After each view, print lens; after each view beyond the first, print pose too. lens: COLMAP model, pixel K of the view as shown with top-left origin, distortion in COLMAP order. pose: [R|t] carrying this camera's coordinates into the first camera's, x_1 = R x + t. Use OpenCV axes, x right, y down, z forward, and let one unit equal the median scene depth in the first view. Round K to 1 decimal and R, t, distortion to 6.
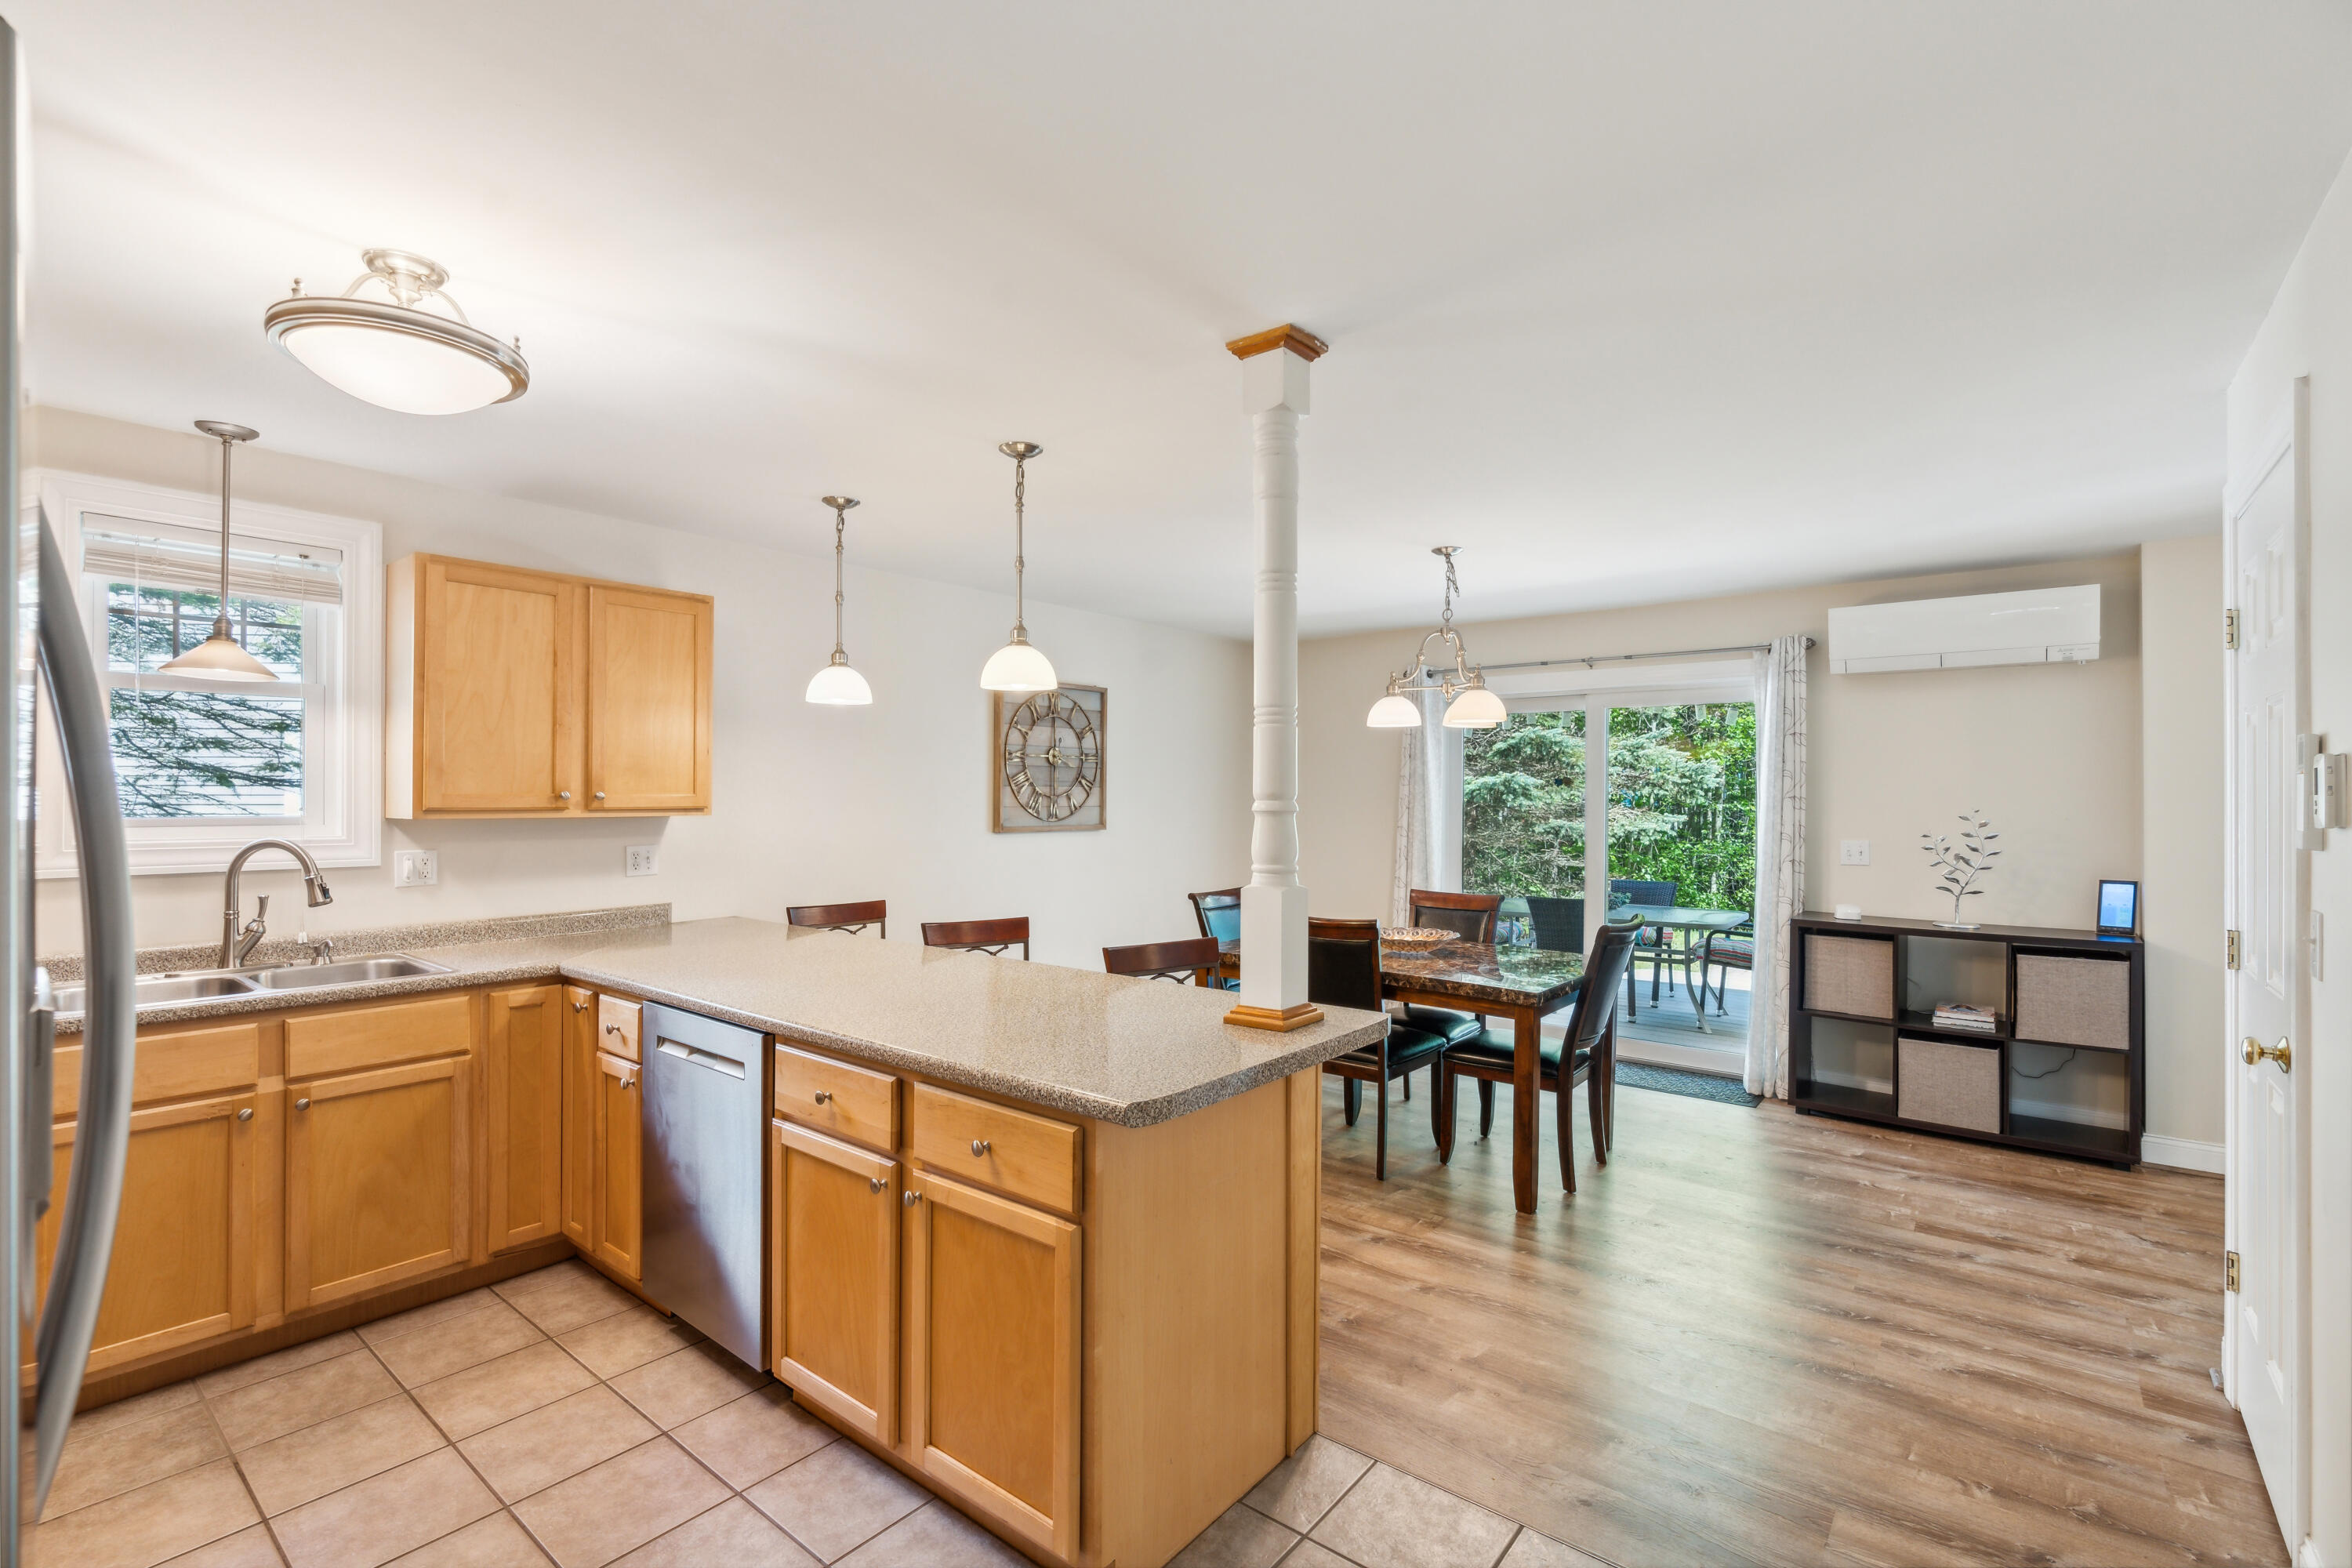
lens RADIAL K [[1051.9, 0, 1159.7], [0, 1051.9, 789.6], [0, 0, 1]] dist [-0.005211, -0.000131]
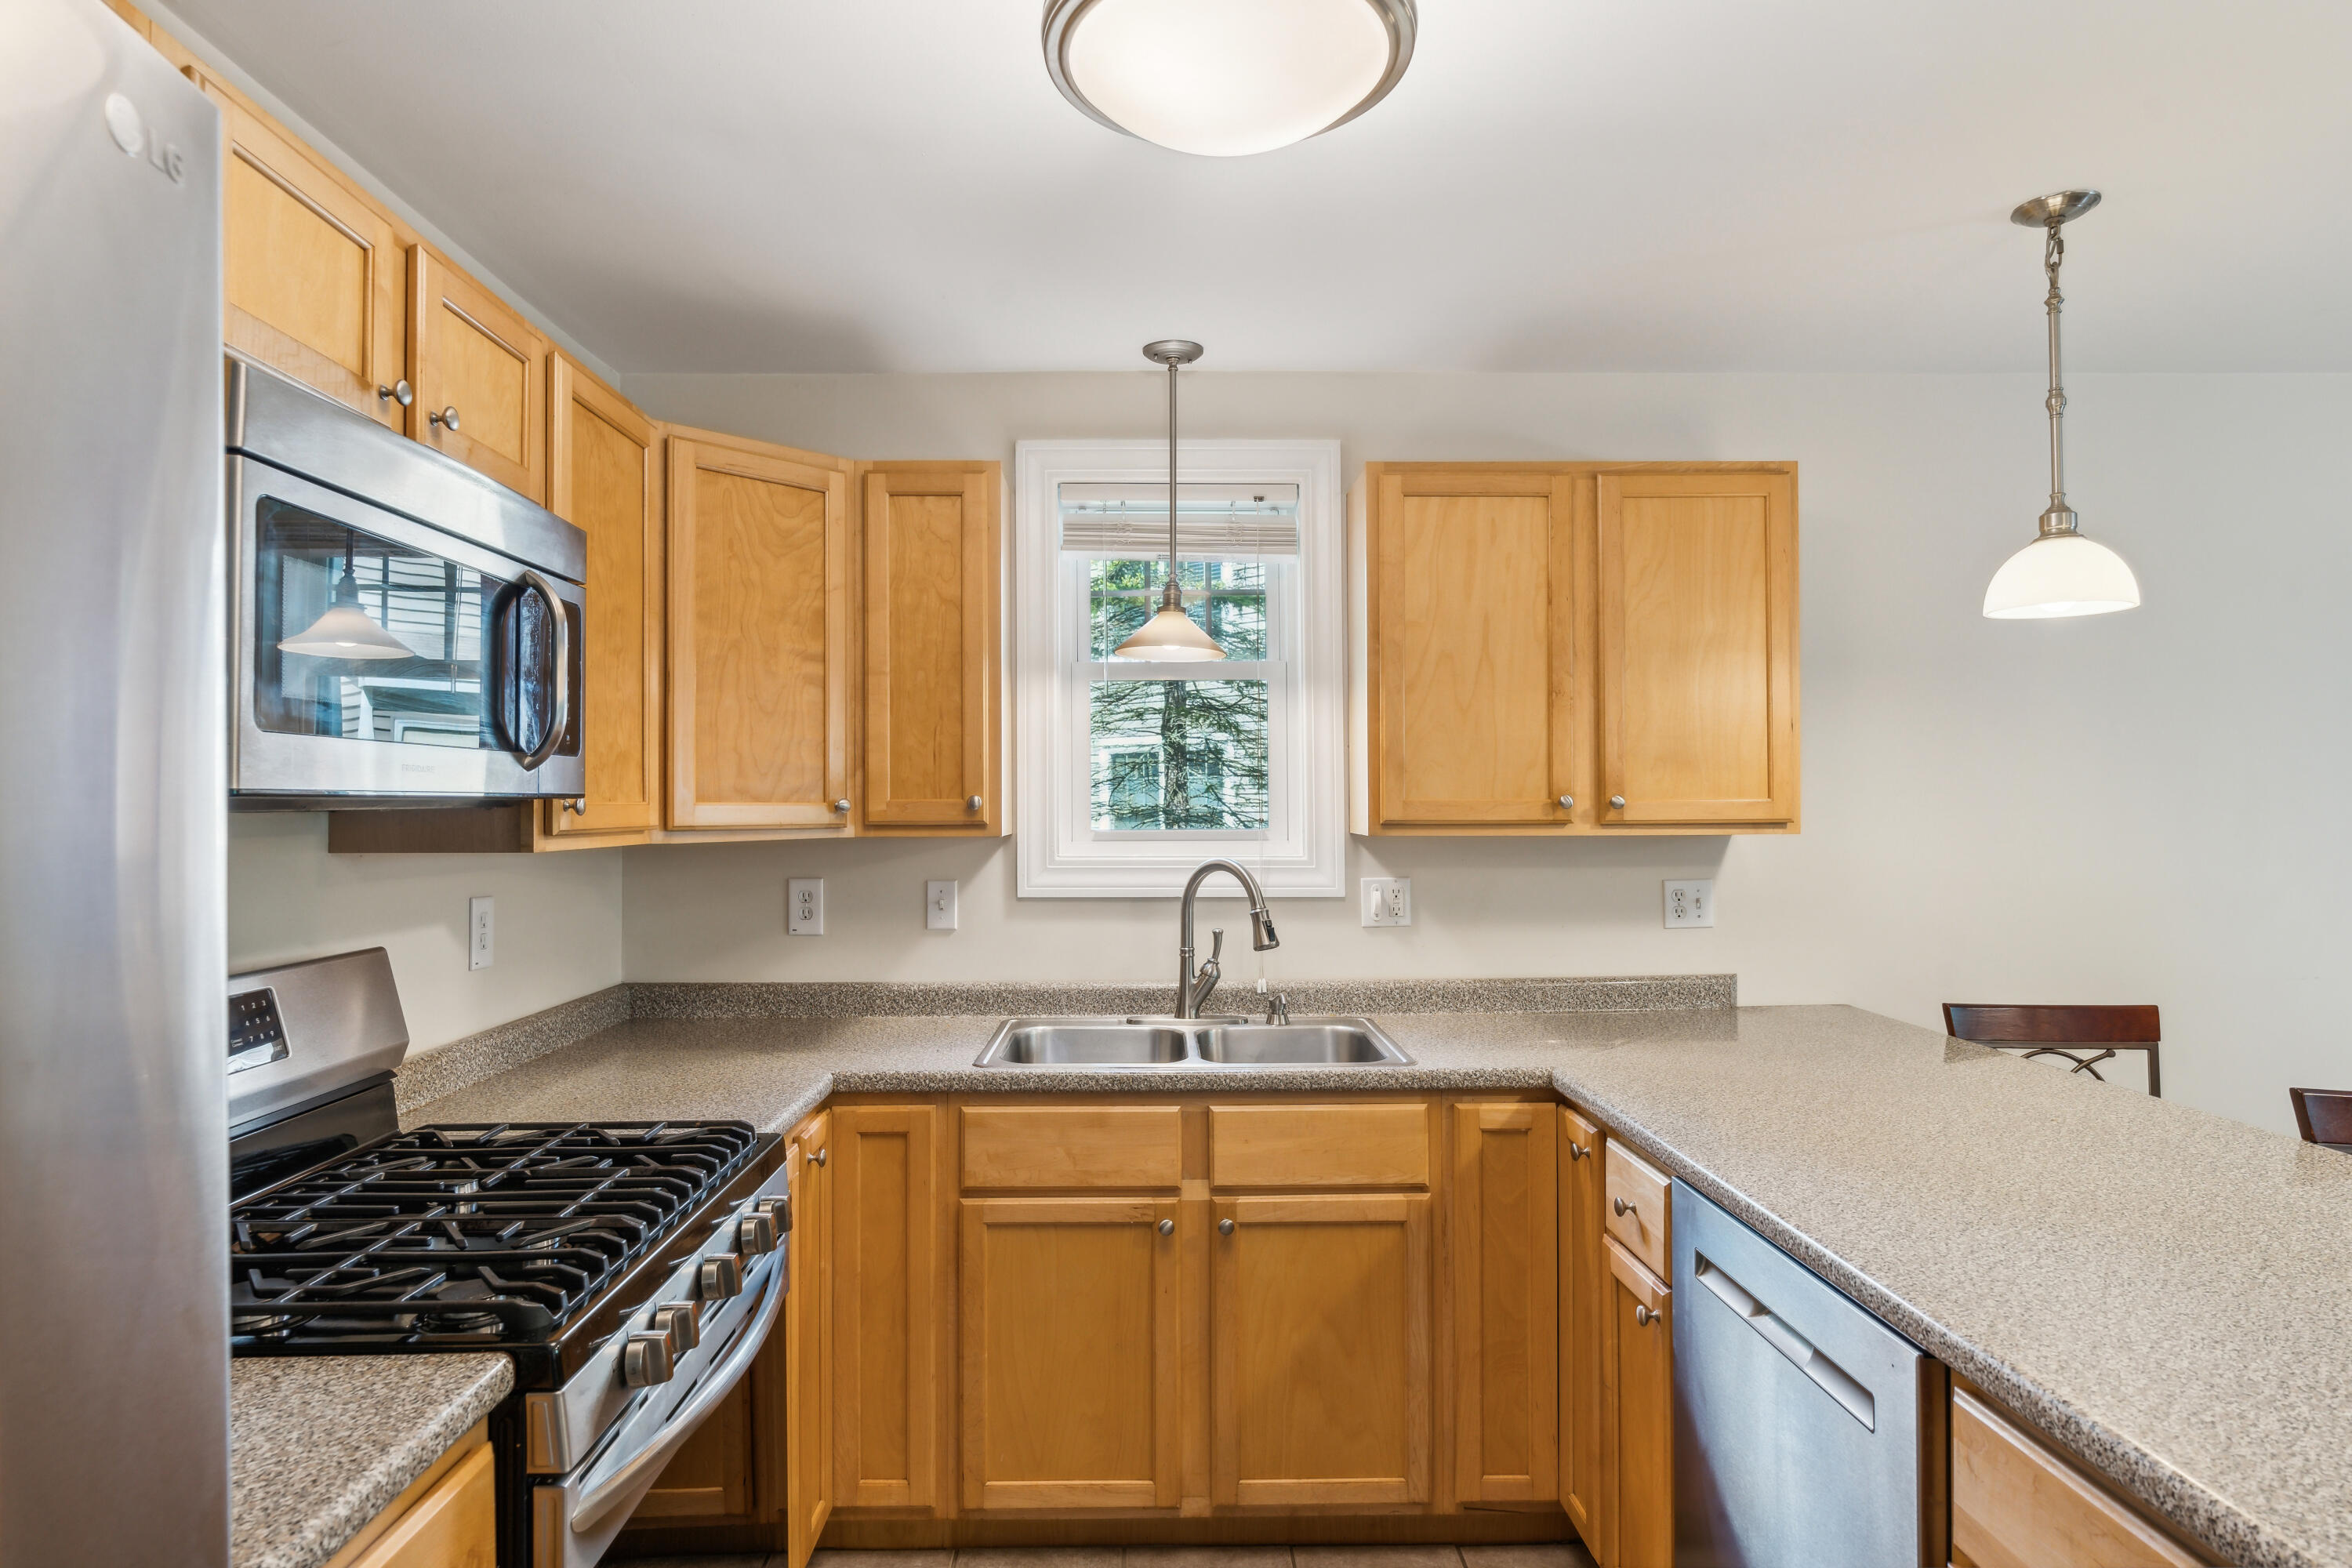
lens RADIAL K [[1289.3, 0, 1160.3], [0, 1289.3, 785.1], [0, 0, 1]] dist [-0.004140, 0.000428]
pose [[0.644817, -0.015100, -0.764188, -0.101834], [0.009340, 0.999886, -0.011877, 0.002016], [0.764280, 0.000521, 0.644885, 0.250132]]
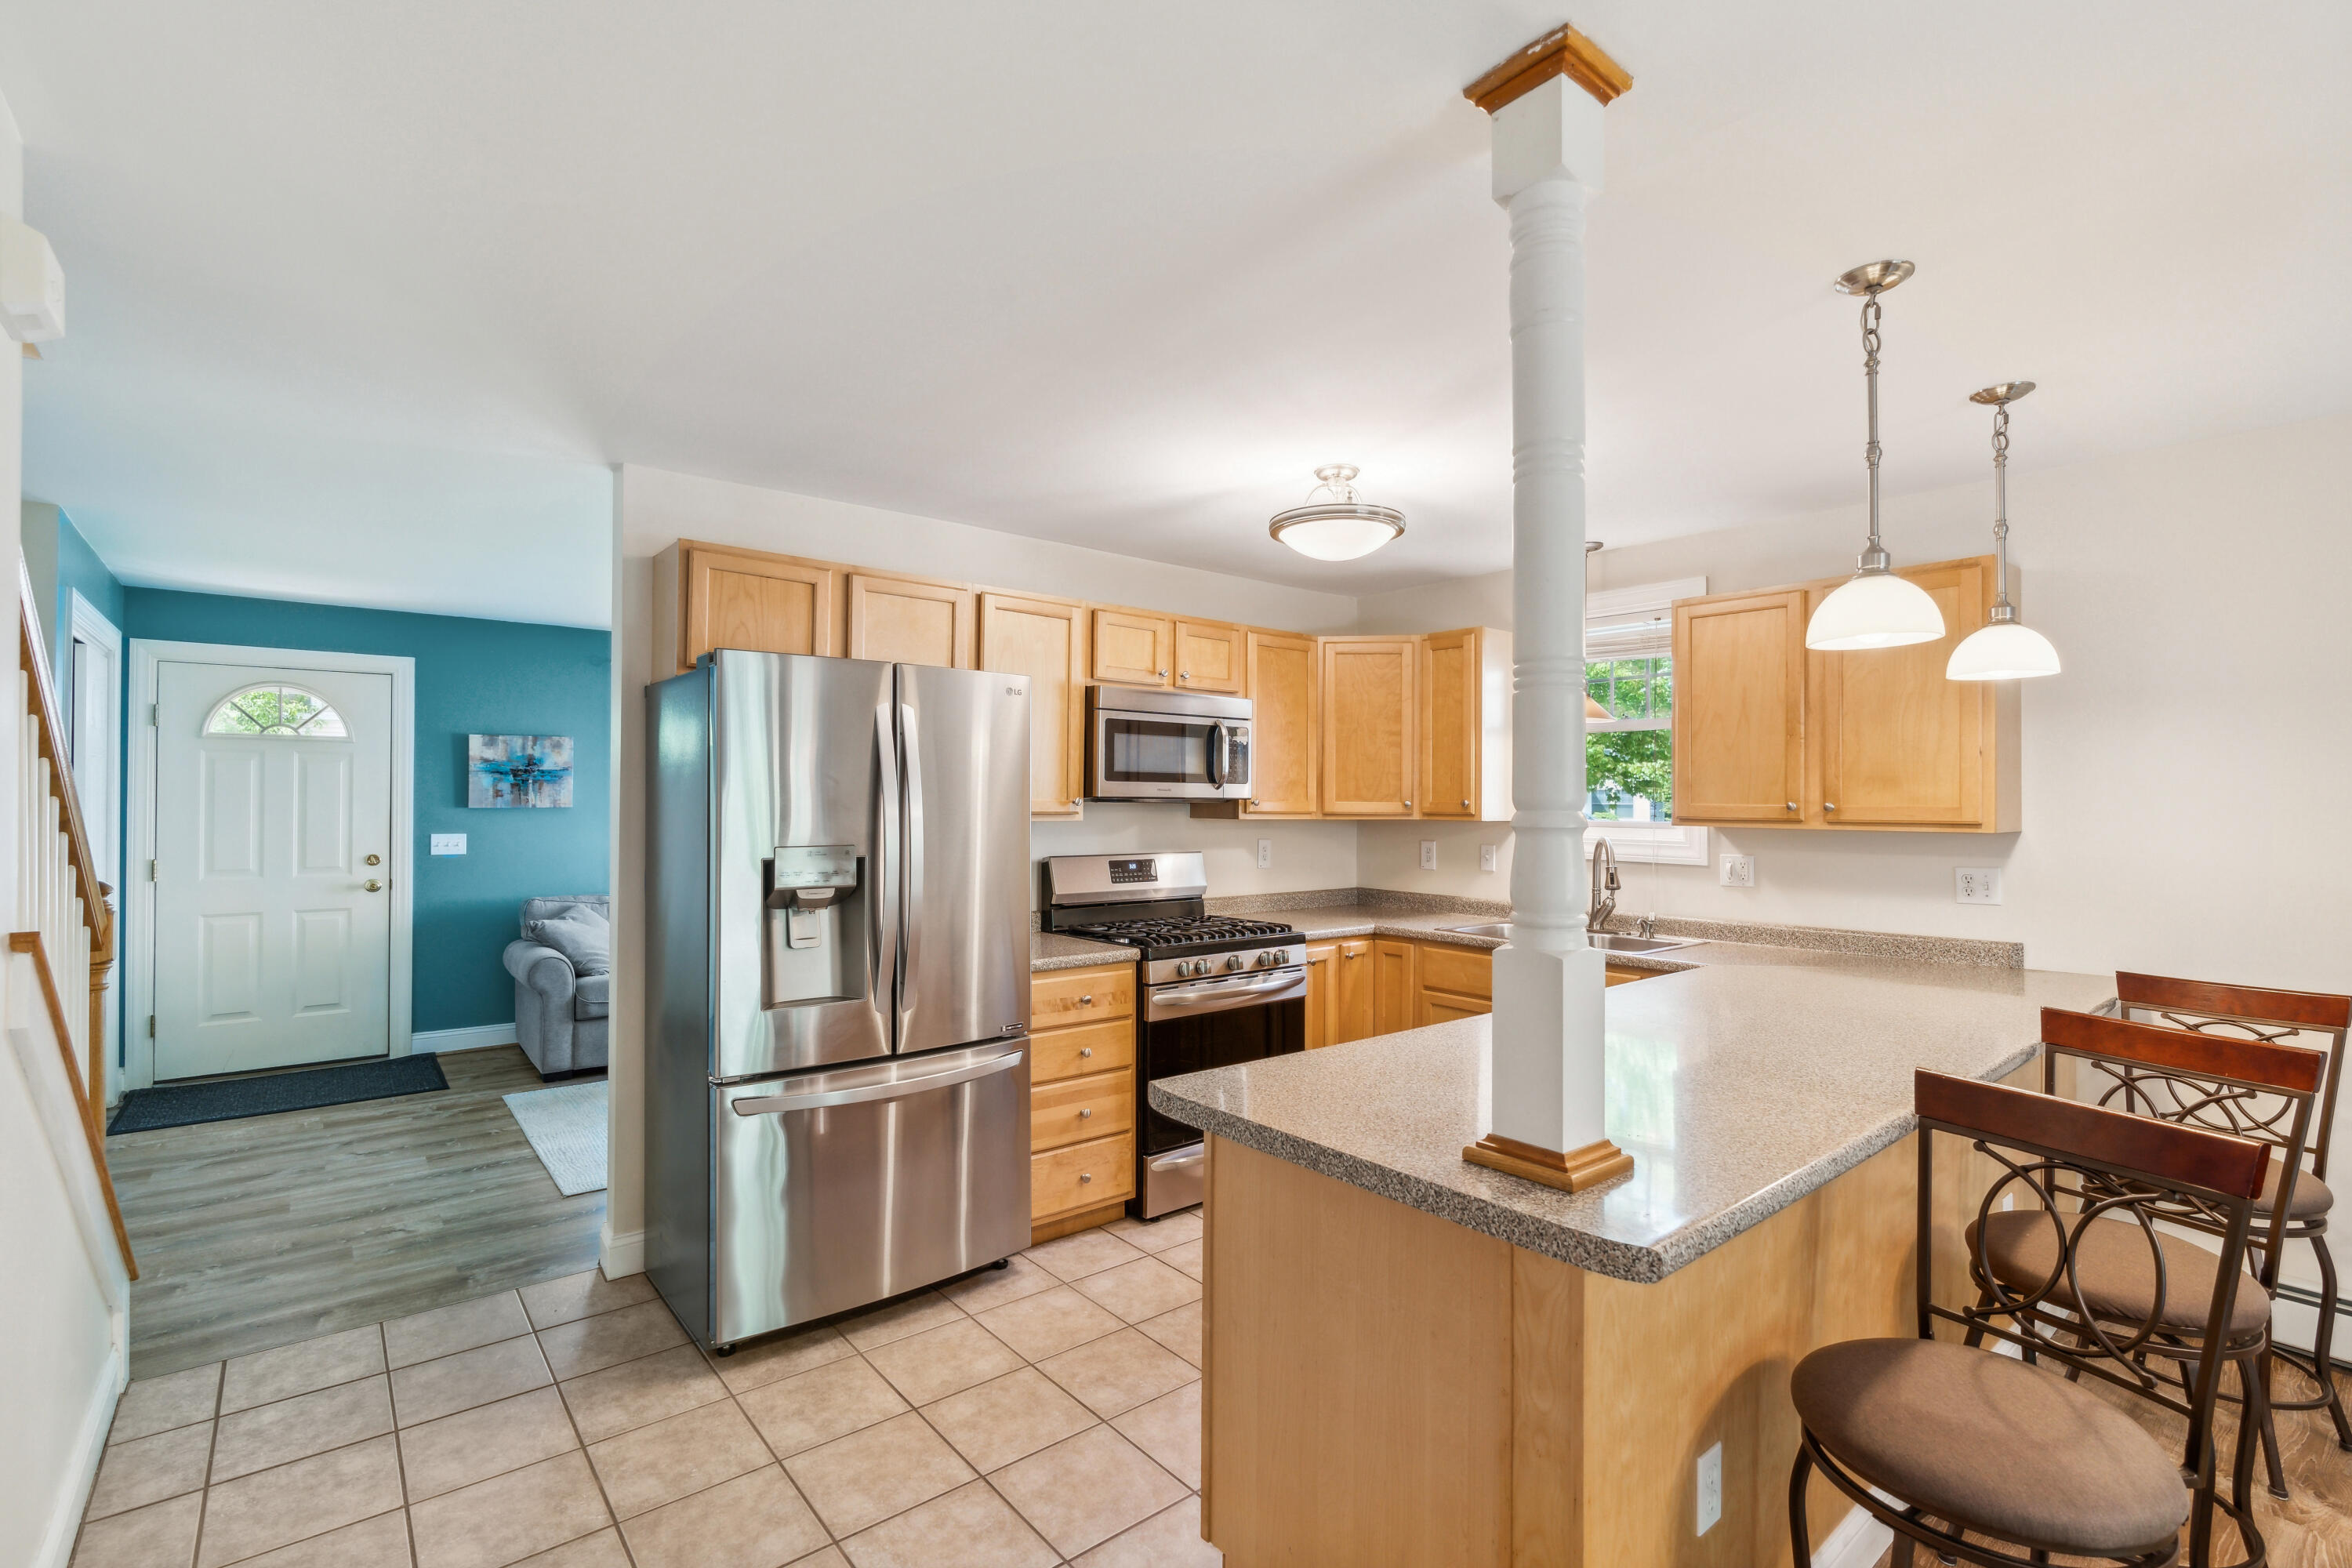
lens RADIAL K [[1063.8, 0, 1166.4], [0, 1063.8, 792.0], [0, 0, 1]] dist [-0.006936, 0.000038]
pose [[-0.196042, -0.012128, -0.980520, 0.444119], [-0.002712, 0.999926, -0.011826, 0.004548], [0.980592, 0.000341, -0.196061, 0.519326]]
